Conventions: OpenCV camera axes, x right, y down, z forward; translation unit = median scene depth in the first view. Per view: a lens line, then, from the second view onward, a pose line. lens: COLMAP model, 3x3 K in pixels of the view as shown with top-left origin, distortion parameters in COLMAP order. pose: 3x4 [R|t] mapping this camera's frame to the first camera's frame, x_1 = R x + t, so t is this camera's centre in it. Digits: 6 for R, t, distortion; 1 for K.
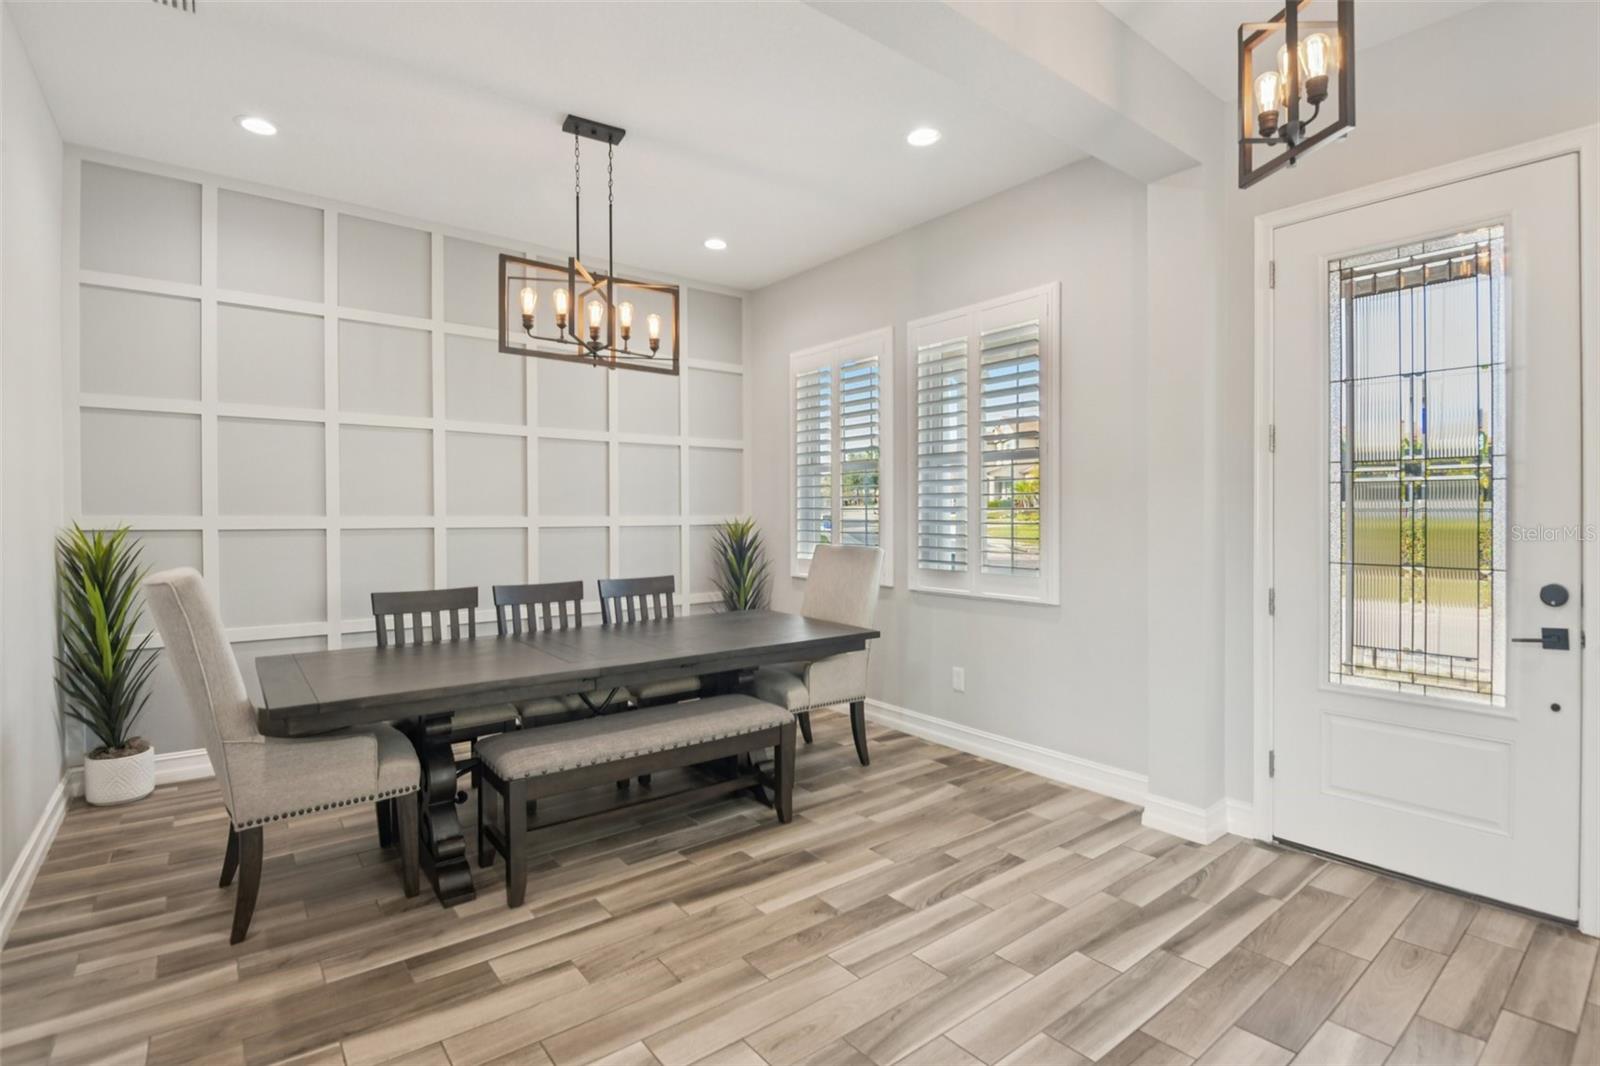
lens RADIAL K [[766.1, 0, 784.3], [0, 766.1, 526.8], [0, 0, 1]] dist [-0.004778, -0.000660]
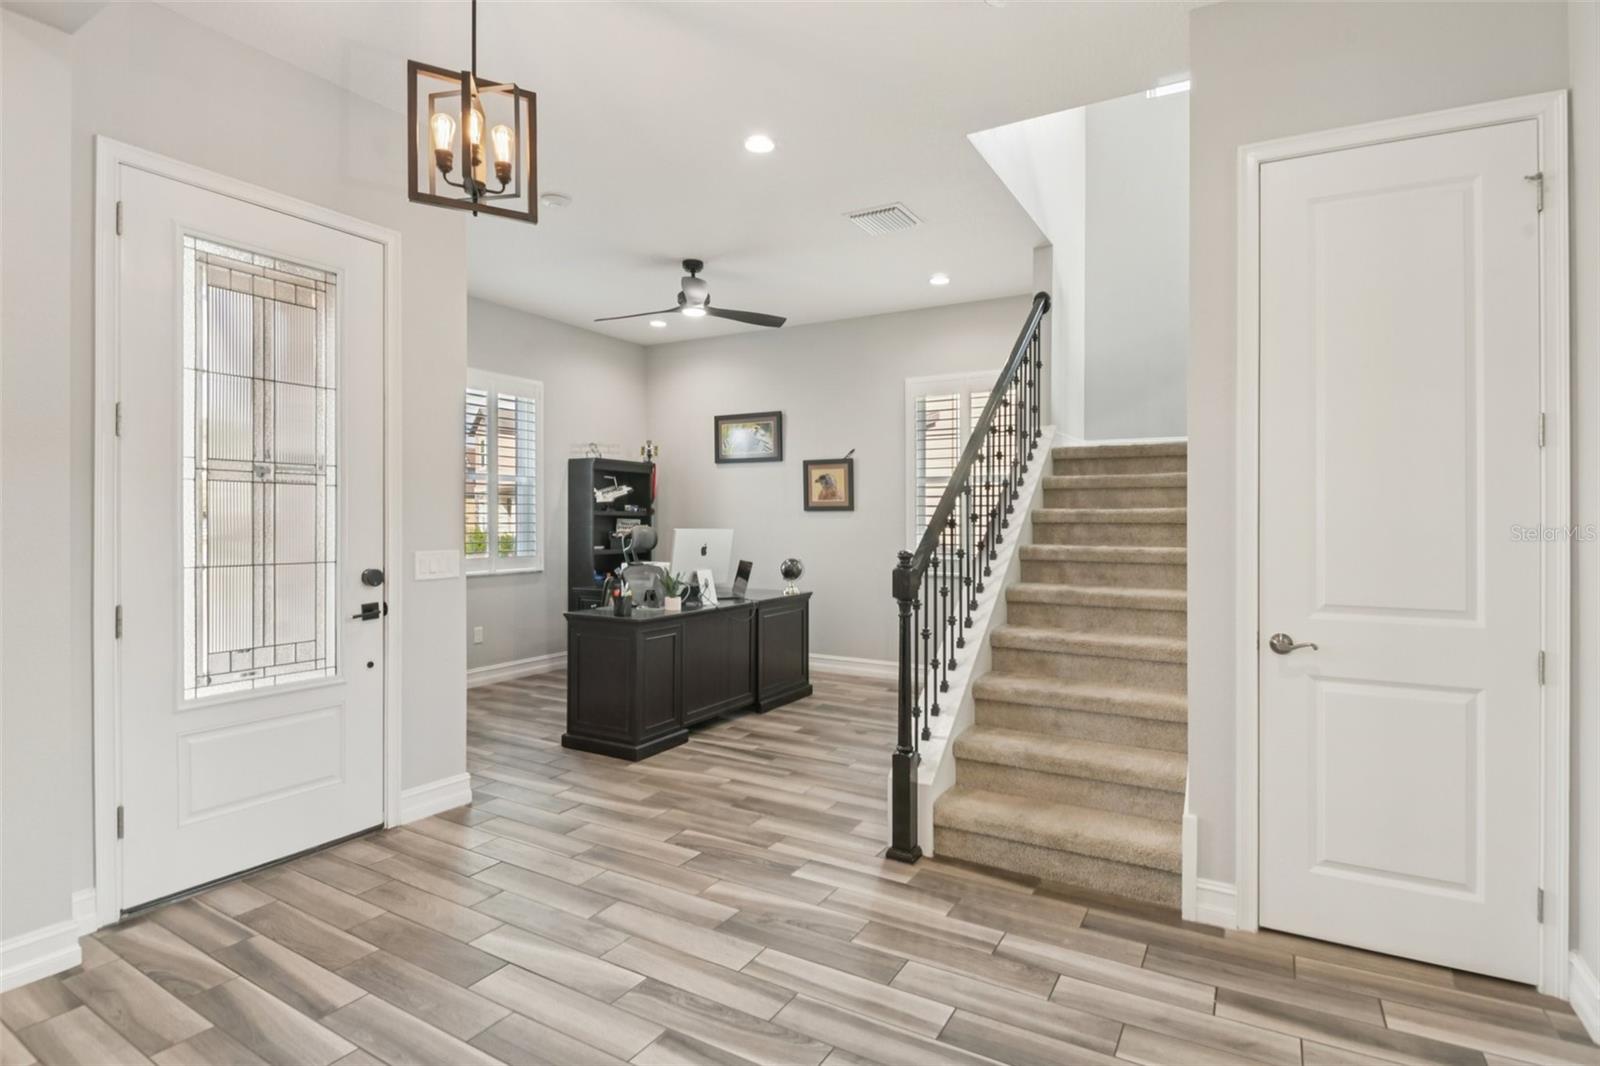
lens RADIAL K [[843.2, 0, 802.4], [0, 843.2, 507.6], [0, 0, 1]] dist [0.002065, 0.000534]
pose [[-0.335858, 0.012322, 0.941832, -0.543724], [0.016884, 0.999833, -0.007060, -0.006201], [-0.941761, 0.013531, -0.336010, 0.734103]]
